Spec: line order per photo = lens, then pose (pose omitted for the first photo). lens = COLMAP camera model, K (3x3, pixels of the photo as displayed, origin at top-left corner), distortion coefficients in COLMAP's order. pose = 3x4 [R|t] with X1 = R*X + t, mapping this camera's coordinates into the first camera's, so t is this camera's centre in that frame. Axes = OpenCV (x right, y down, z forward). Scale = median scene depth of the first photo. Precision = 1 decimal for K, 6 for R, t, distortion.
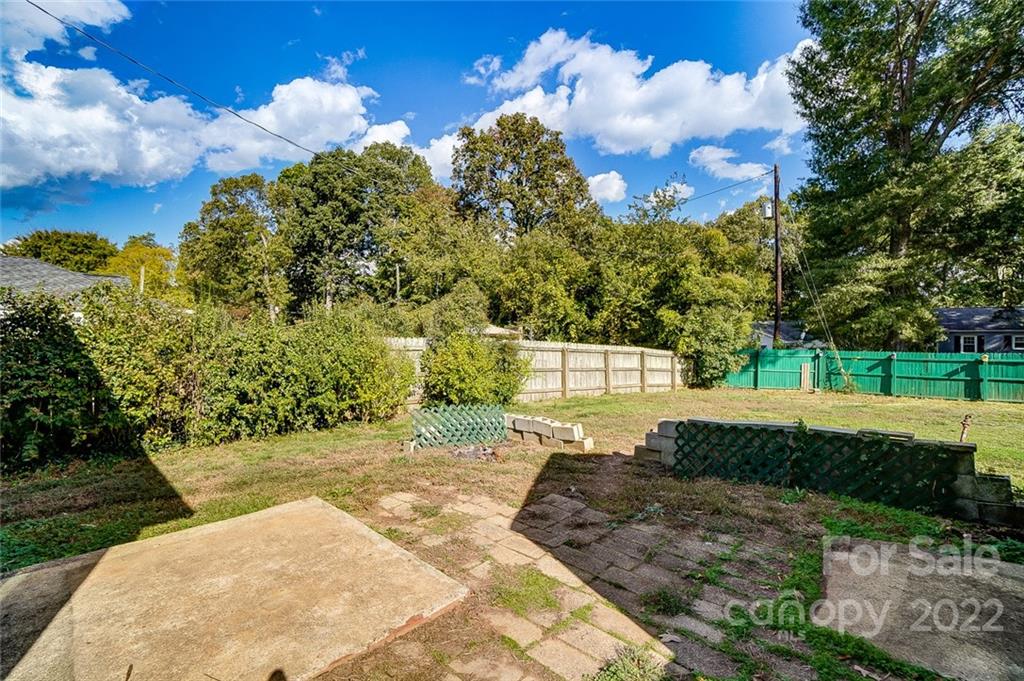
lens RADIAL K [[460.6, 0, 511.1], [0, 460.6, 336.4], [0, 0, 1]] dist [-0.058243, 0.020881]
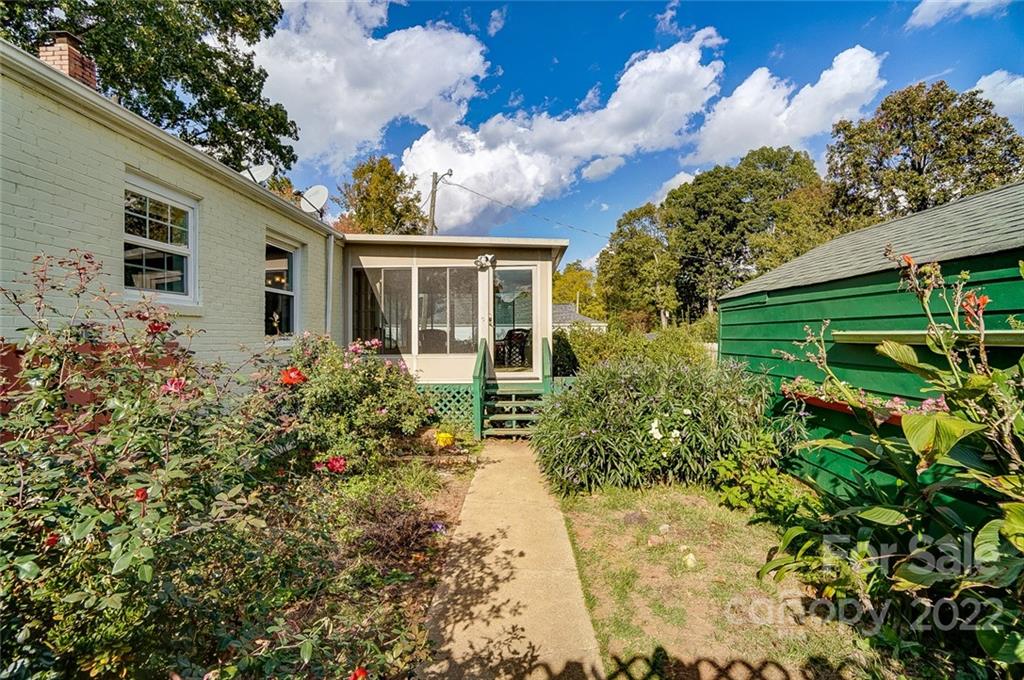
lens RADIAL K [[460.6, 0, 511.1], [0, 460.6, 335.9], [0, 0, 1]] dist [-0.058243, 0.020881]
pose [[0.682813, 0.002286, -0.730590, 0.086836], [-0.000110, 0.999995, 0.003027, -0.005354], [0.730593, -0.001987, 0.682810, -0.123352]]
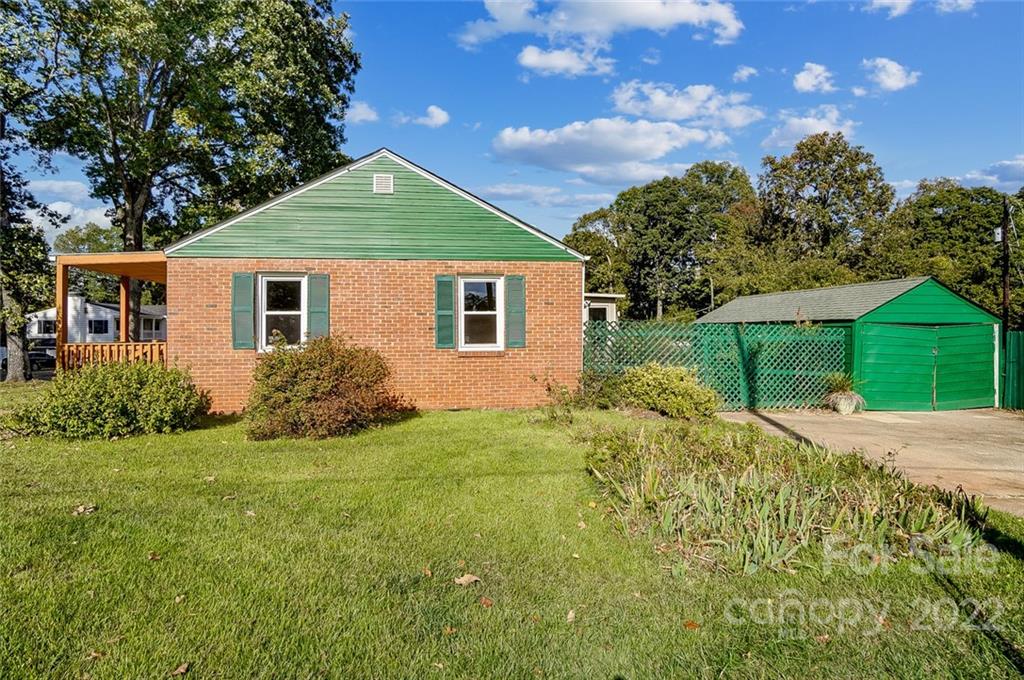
lens RADIAL K [[547.4, 0, 515.0], [0, 547.4, 327.7], [0, 0, 1]] dist [-0.003812, -0.000254]
pose [[0.795981, -0.012304, -0.605196, 0.171290], [0.007214, 0.999915, -0.010841, -0.007933], [0.605278, 0.004263, 0.796003, -0.382049]]
